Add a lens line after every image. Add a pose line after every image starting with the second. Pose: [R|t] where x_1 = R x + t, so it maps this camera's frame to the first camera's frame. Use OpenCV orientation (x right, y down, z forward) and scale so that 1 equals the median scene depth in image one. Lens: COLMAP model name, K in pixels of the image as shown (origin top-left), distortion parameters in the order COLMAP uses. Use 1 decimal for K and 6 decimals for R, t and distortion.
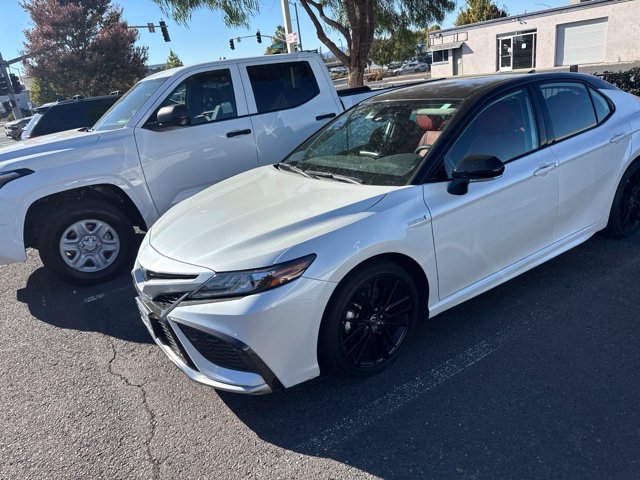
lens RADIAL K [[461.2, 0, 316.5], [0, 461.2, 235.7], [0, 0, 1]] dist [-0.000080, -0.005065]
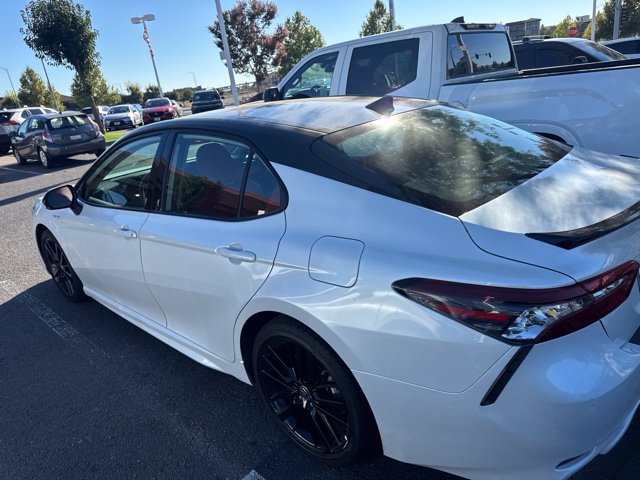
lens RADIAL K [[458.4, 0, 315.5], [0, 458.4, 240.9], [0, 0, 1]] dist [0.016908, -0.027255]
pose [[0.239511, 0.407672, -0.881157, 0.968749], [-0.227540, 0.905867, 0.357255, -0.373637], [0.943854, 0.114932, 0.309727, 0.768077]]
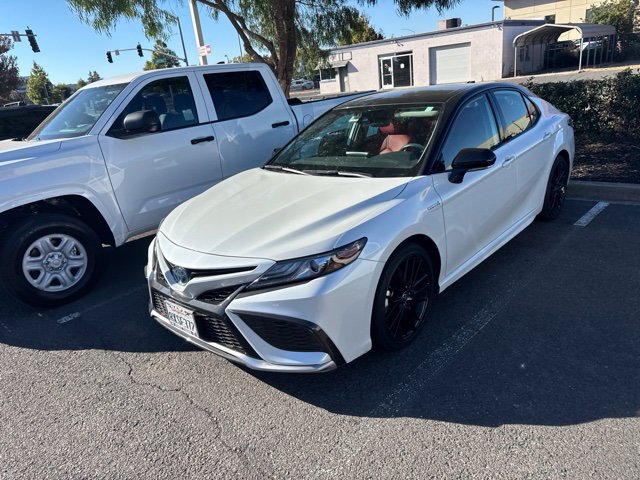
lens RADIAL K [[459.7, 0, 322.9], [0, 459.7, 241.0], [0, 0, 1]] dist [0.001855, -0.008875]
pose [[0.968218, -0.067088, 0.240943, -0.188960], [0.072349, 0.997294, -0.013046, 0.028571], [-0.239416, 0.030063, 0.970452, -0.019655]]
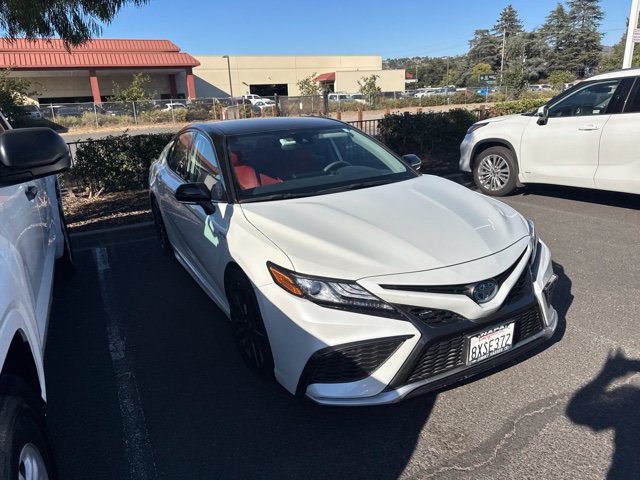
lens RADIAL K [[459.7, 0, 322.9], [0, 459.7, 241.0], [0, 0, 1]] dist [0.001855, -0.008875]
pose [[0.095762, -0.176177, 0.979689, -0.736931], [0.358604, 0.924231, 0.131152, -0.130356], [-0.928565, 0.338761, 0.151684, 0.686033]]
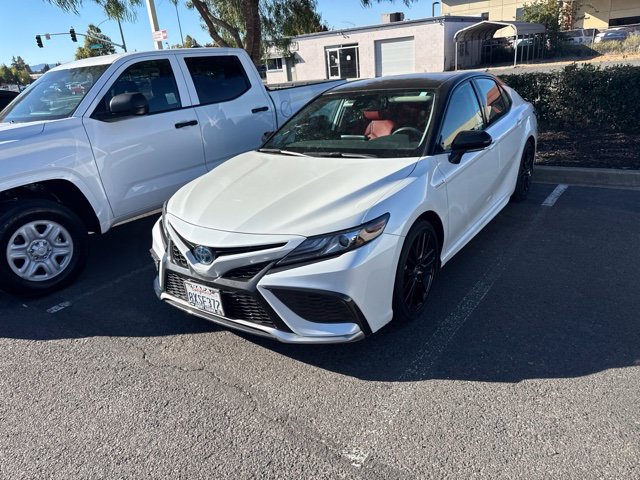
lens RADIAL K [[459.4, 0, 323.2], [0, 459.4, 234.2], [0, 0, 1]] dist [-0.000383, -0.005318]
pose [[0.931178, -0.088366, 0.353694, -0.291417], [0.094060, 0.995566, 0.001096, 0.039742], [-0.352222, 0.032247, 0.935361, -0.008610]]
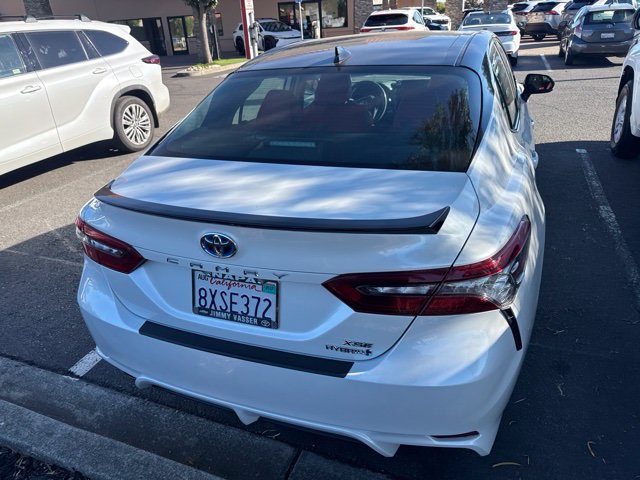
lens RADIAL K [[458.4, 0, 315.5], [0, 458.4, 240.9], [0, 0, 1]] dist [0.016908, -0.027255]
pose [[-0.805270, 0.395610, -0.441625, 0.777251], [-0.034076, 0.712734, 0.700606, -0.544798], [0.591929, 0.579225, -0.560463, 1.357382]]
